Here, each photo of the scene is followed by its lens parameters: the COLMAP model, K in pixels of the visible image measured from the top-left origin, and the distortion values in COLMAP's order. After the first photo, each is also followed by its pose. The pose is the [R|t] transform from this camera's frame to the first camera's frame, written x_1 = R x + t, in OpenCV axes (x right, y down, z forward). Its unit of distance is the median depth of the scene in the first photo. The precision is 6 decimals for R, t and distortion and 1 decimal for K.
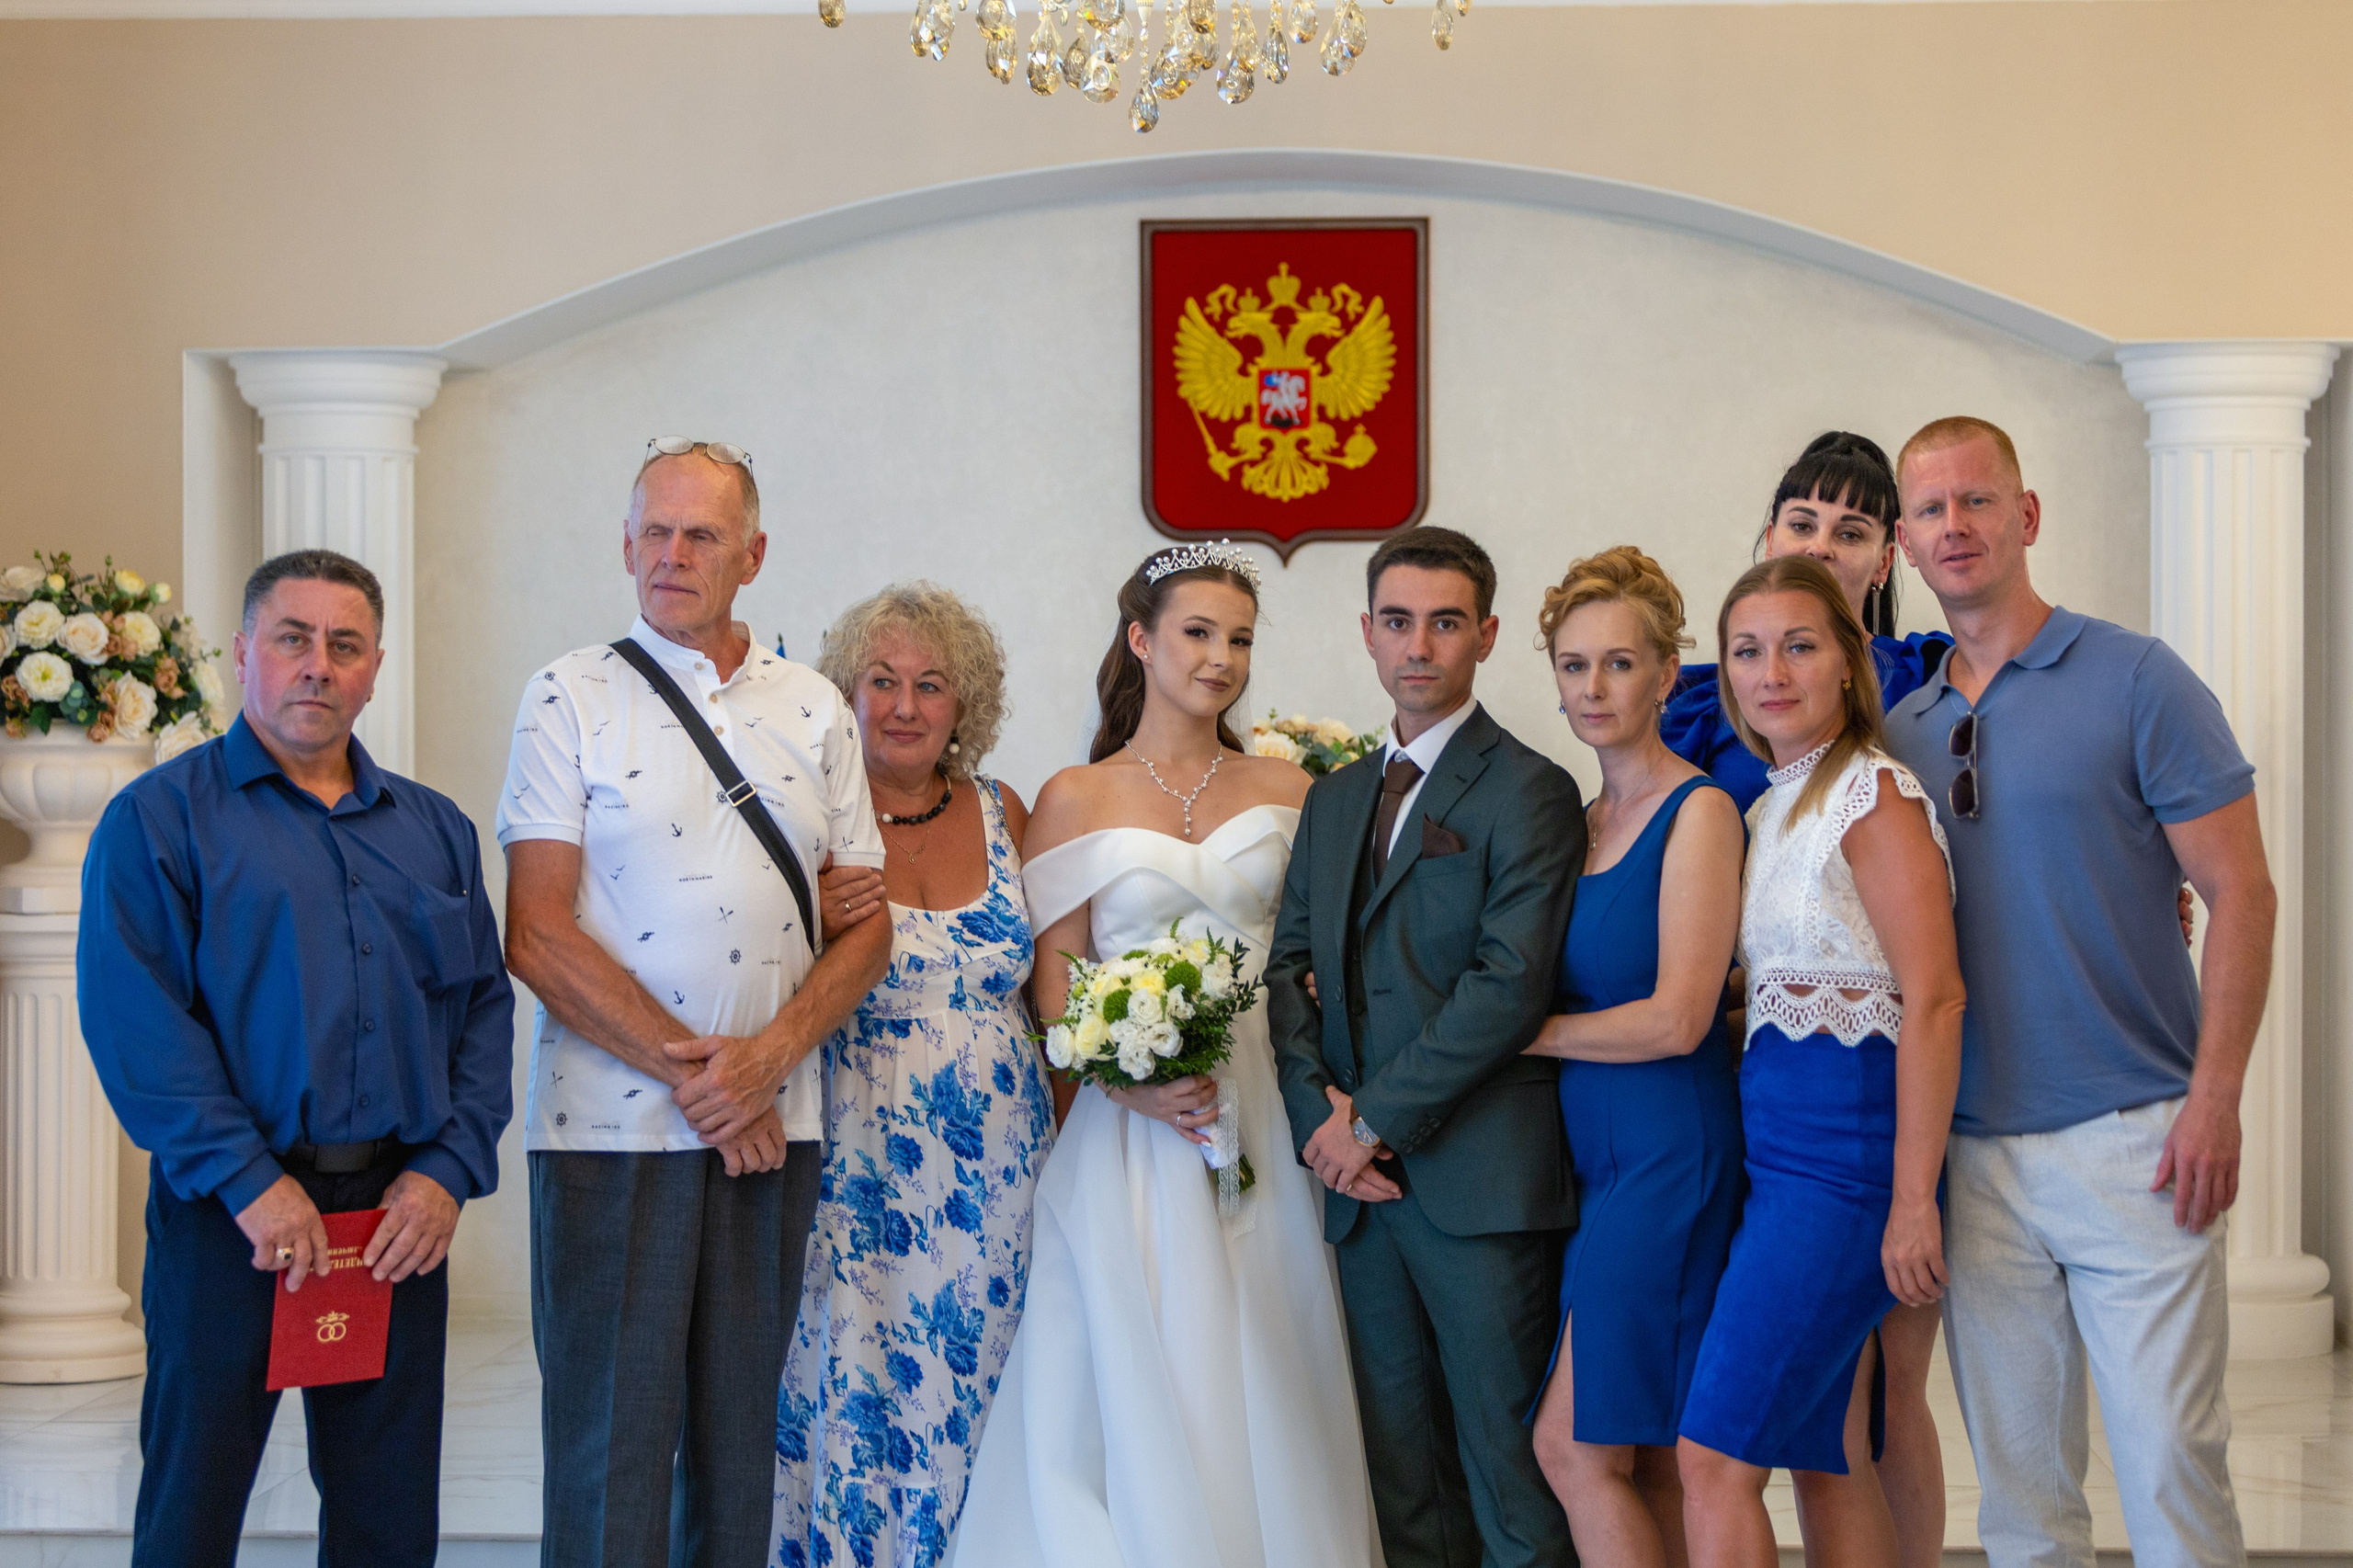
lens RADIAL K [[5080.4, 0, 1176.5], [0, 5080.4, 784.0], [0, 0, 1]] dist [0.015182, -0.067542]
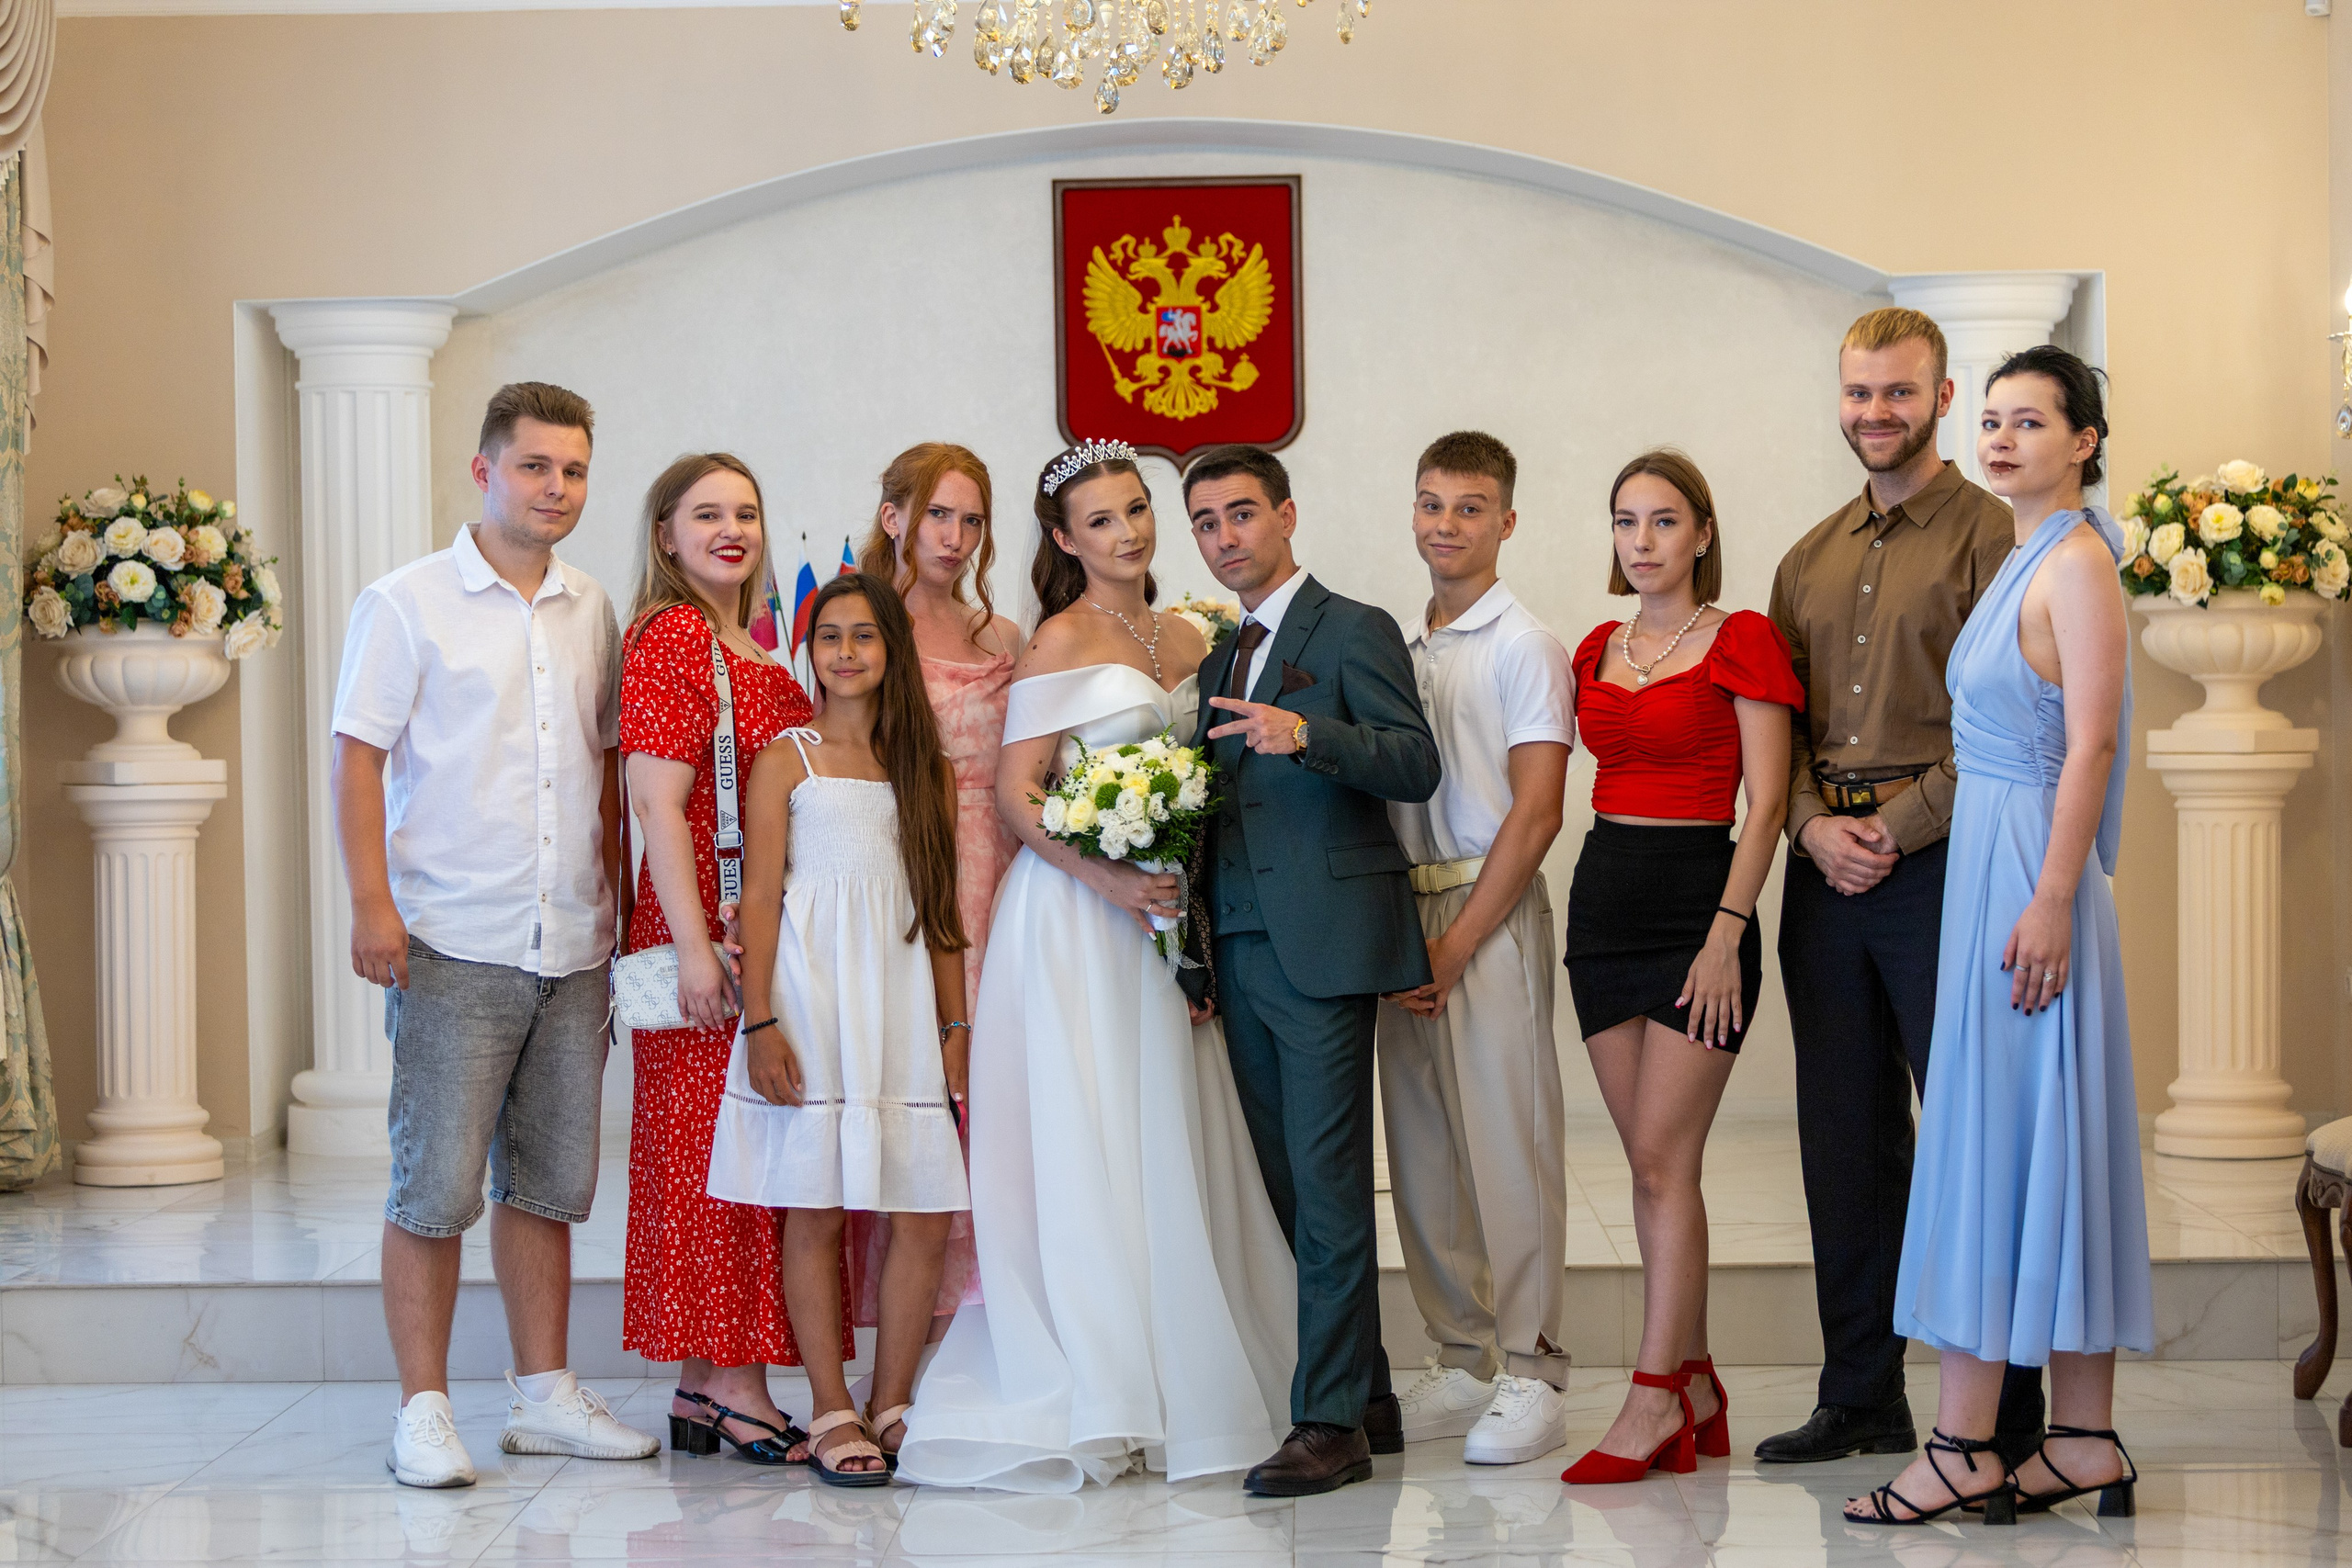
lens RADIAL K [[4875.5, 0, 1180.2], [0, 4875.5, 801.9], [0, 0, 1]] dist [0.044447, -0.299615]
pose [[0.999120, -0.015383, 0.039010, -0.023867], [0.014642, 0.999708, 0.019204, 0.010479], [-0.039294, -0.018616, 0.999054, -0.120250]]
